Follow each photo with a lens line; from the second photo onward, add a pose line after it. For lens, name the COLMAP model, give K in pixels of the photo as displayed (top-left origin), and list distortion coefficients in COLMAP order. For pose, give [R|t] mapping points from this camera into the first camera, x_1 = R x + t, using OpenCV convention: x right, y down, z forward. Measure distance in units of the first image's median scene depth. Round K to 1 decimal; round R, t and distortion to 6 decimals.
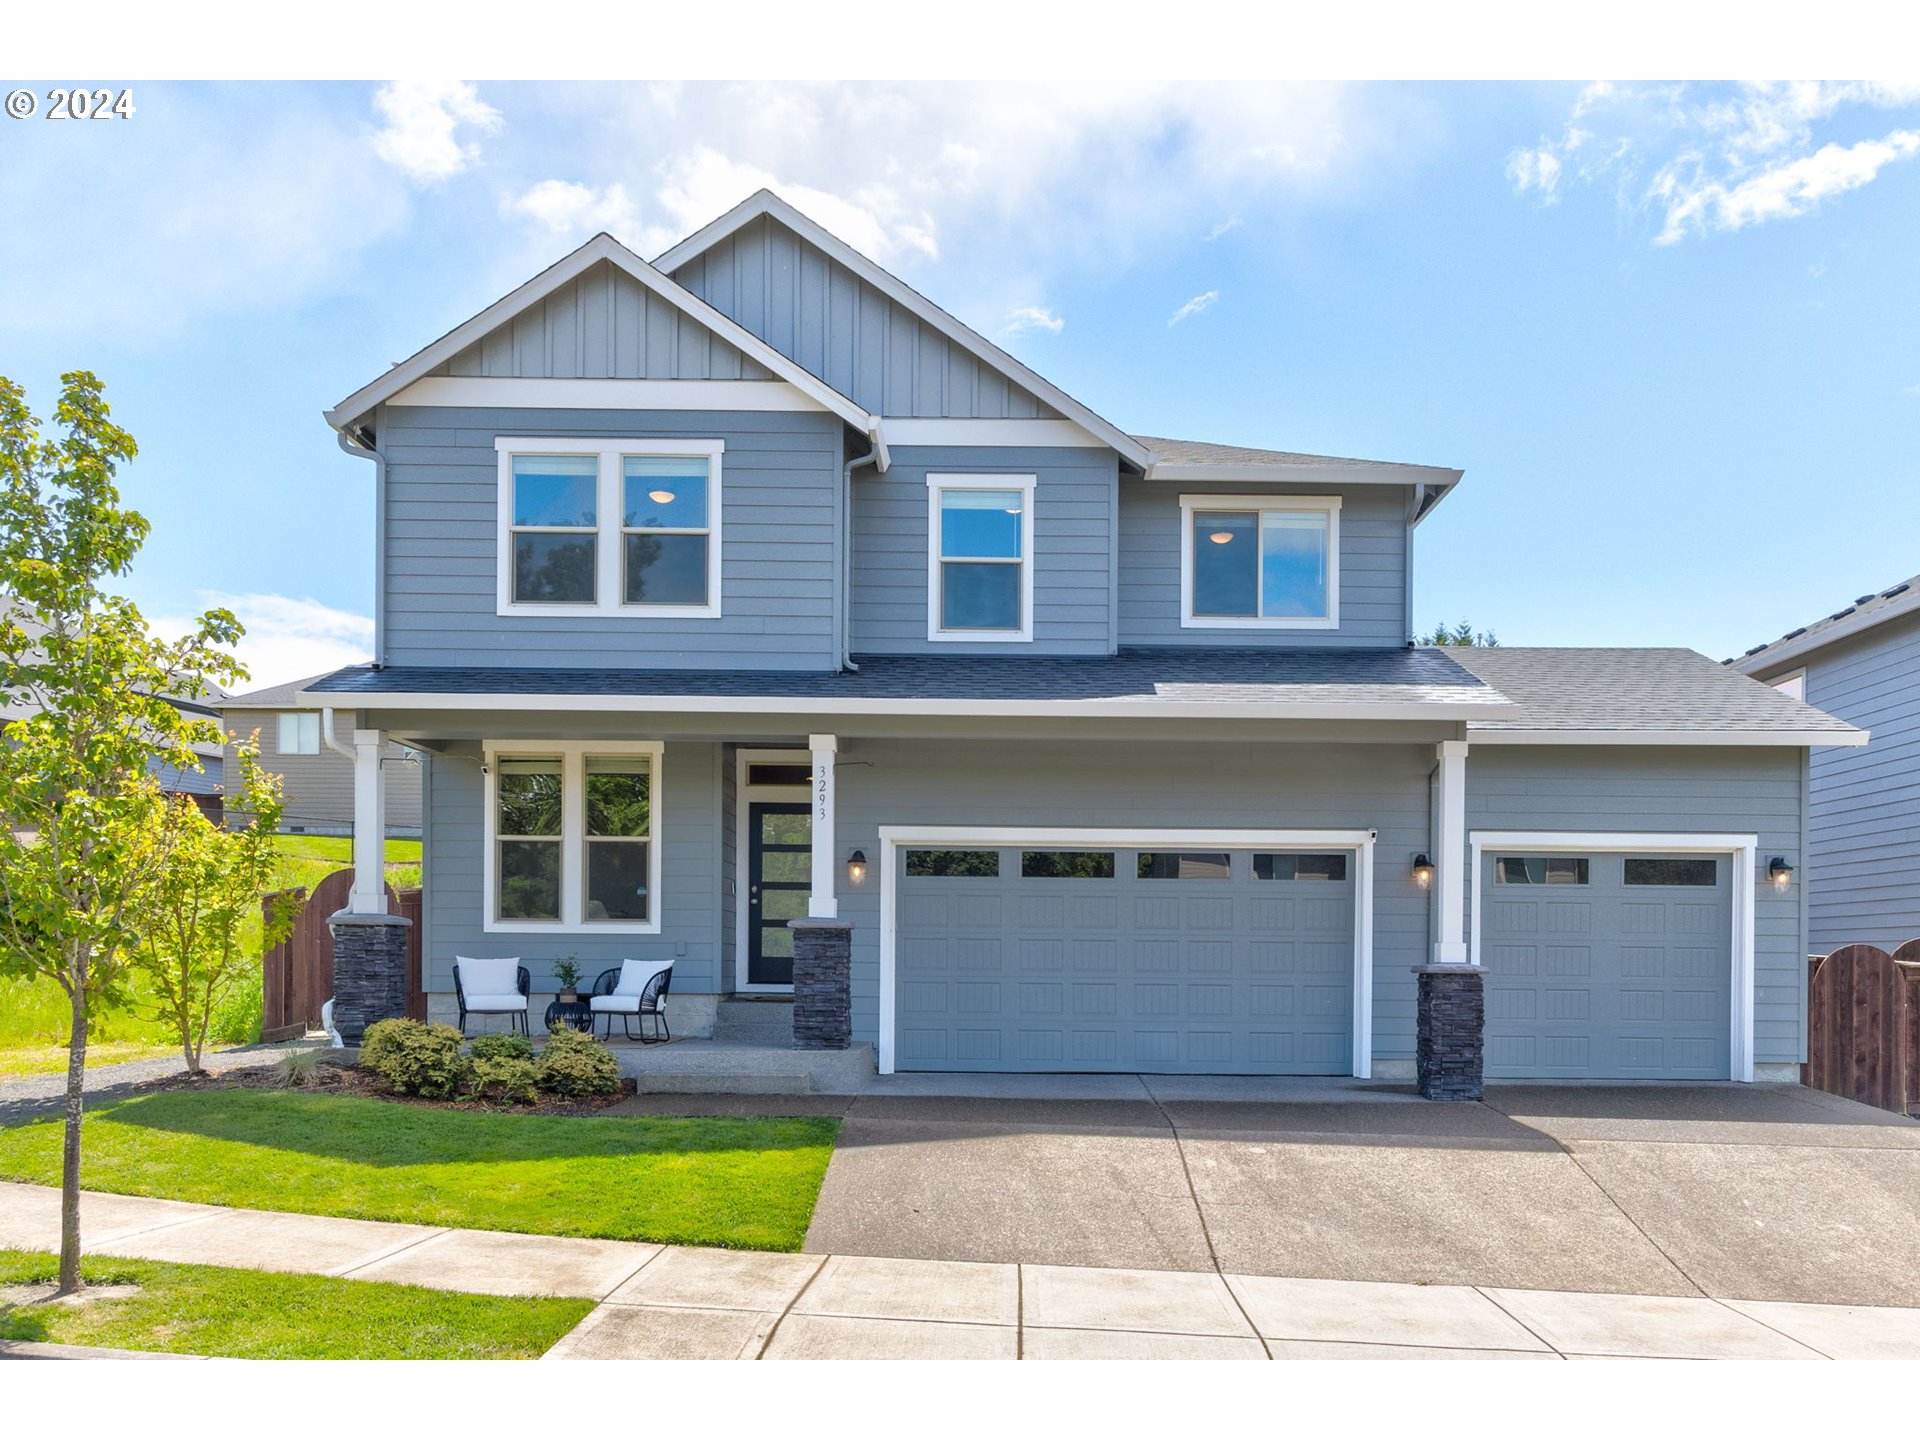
lens RADIAL K [[845.7, 0, 959.9], [0, 845.7, 828.0], [0, 0, 1]] dist [0.000841, 0.000231]
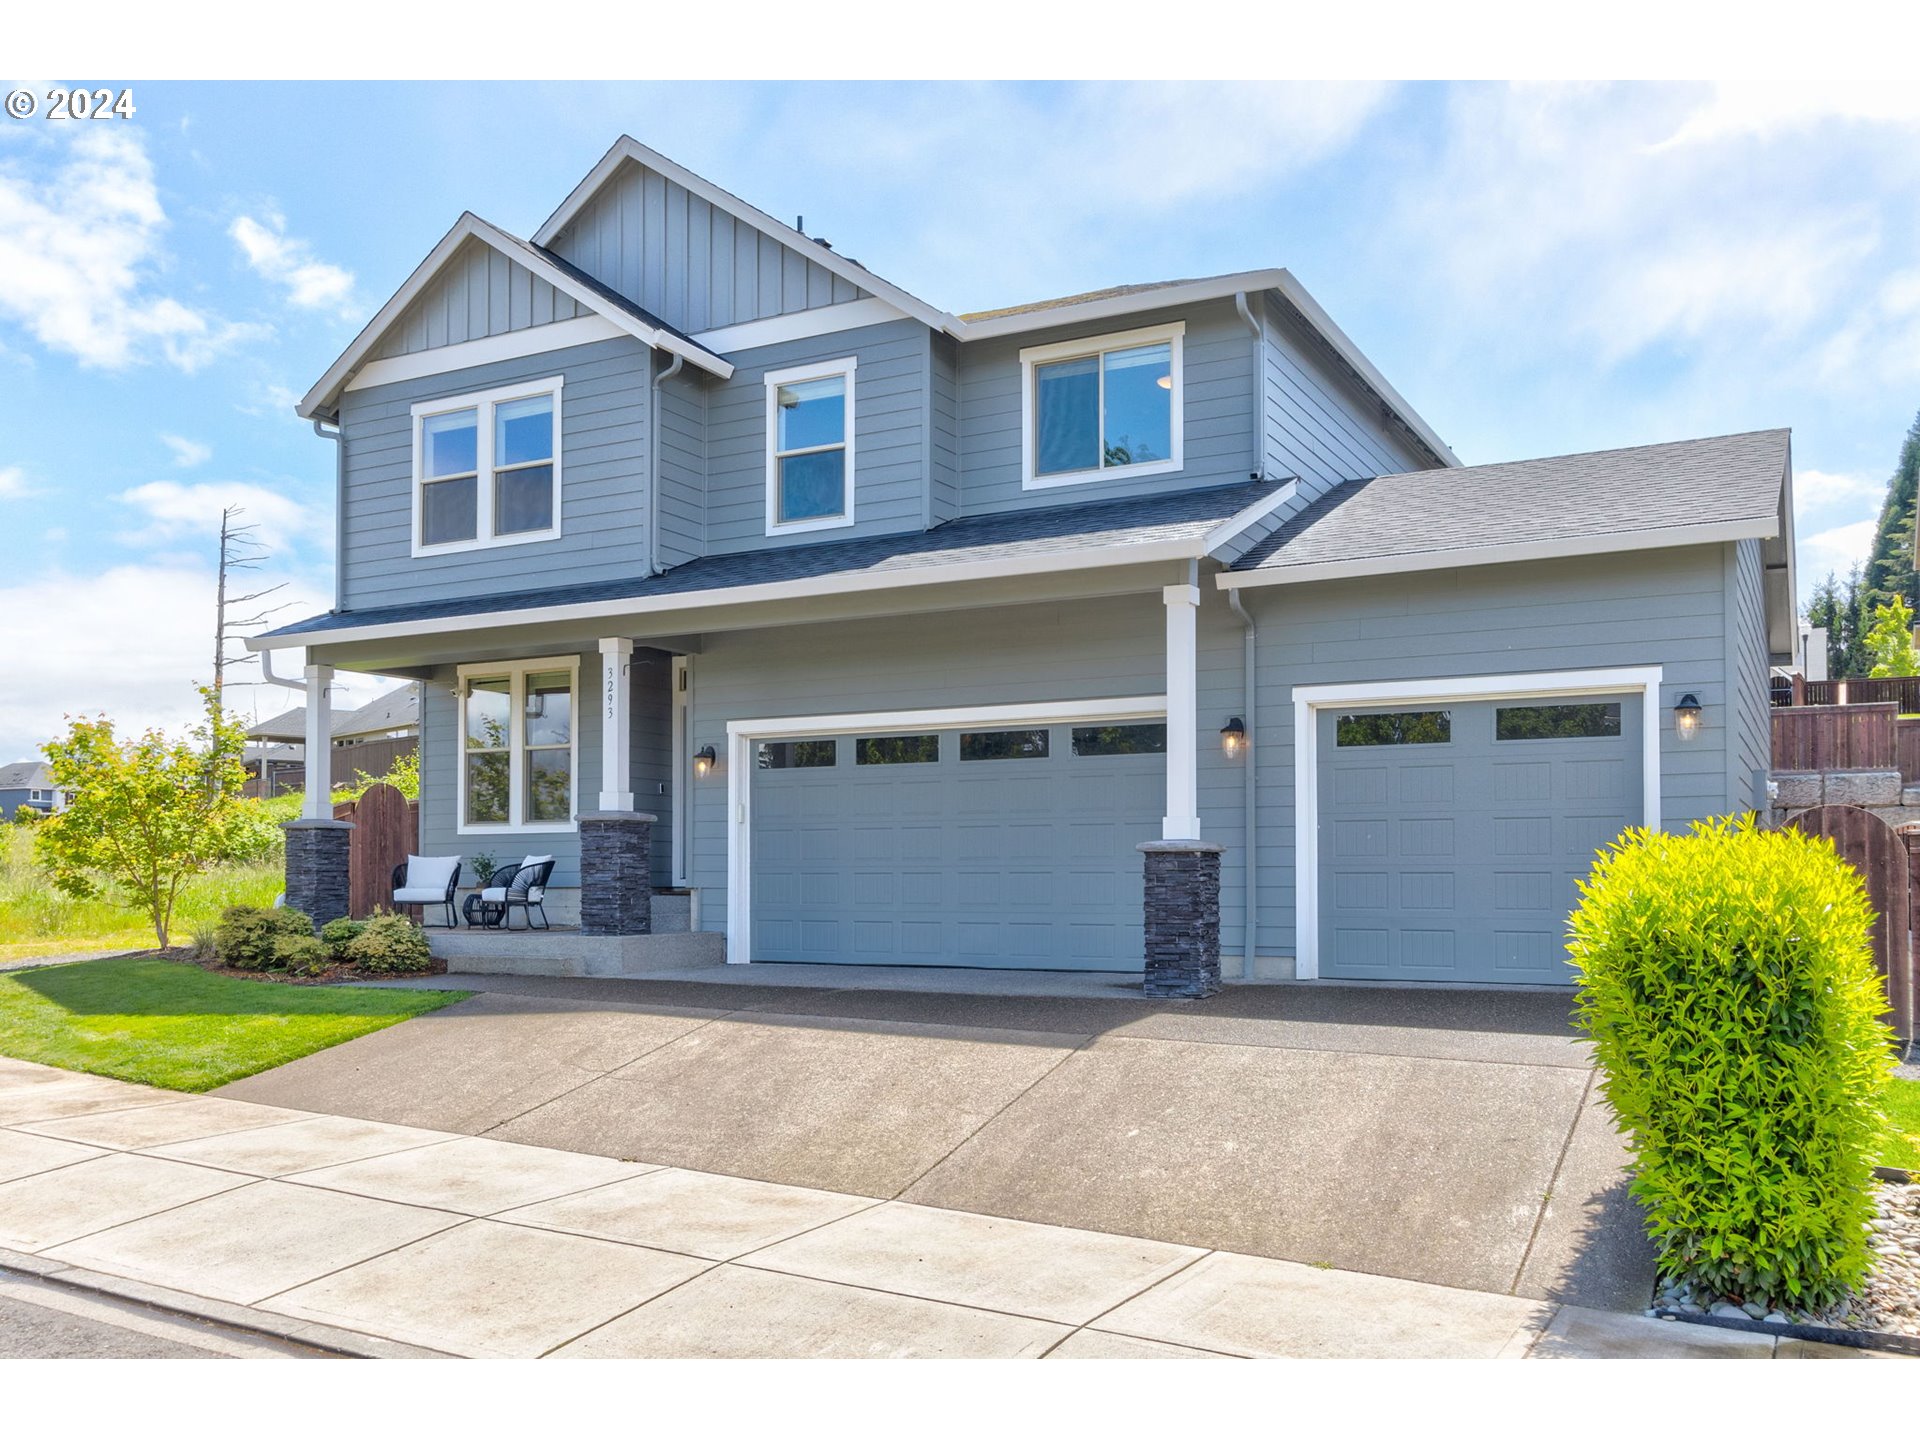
lens RADIAL K [[875.1, 0, 950.7], [0, 875.1, 715.2], [0, 0, 1]] dist [-0.000266, -0.000721]
pose [[0.960678, -0.059458, -0.271224, 0.461321], [0.056129, 0.998223, -0.020023, 0.027286], [0.271933, 0.004012, 0.962308, 0.051825]]
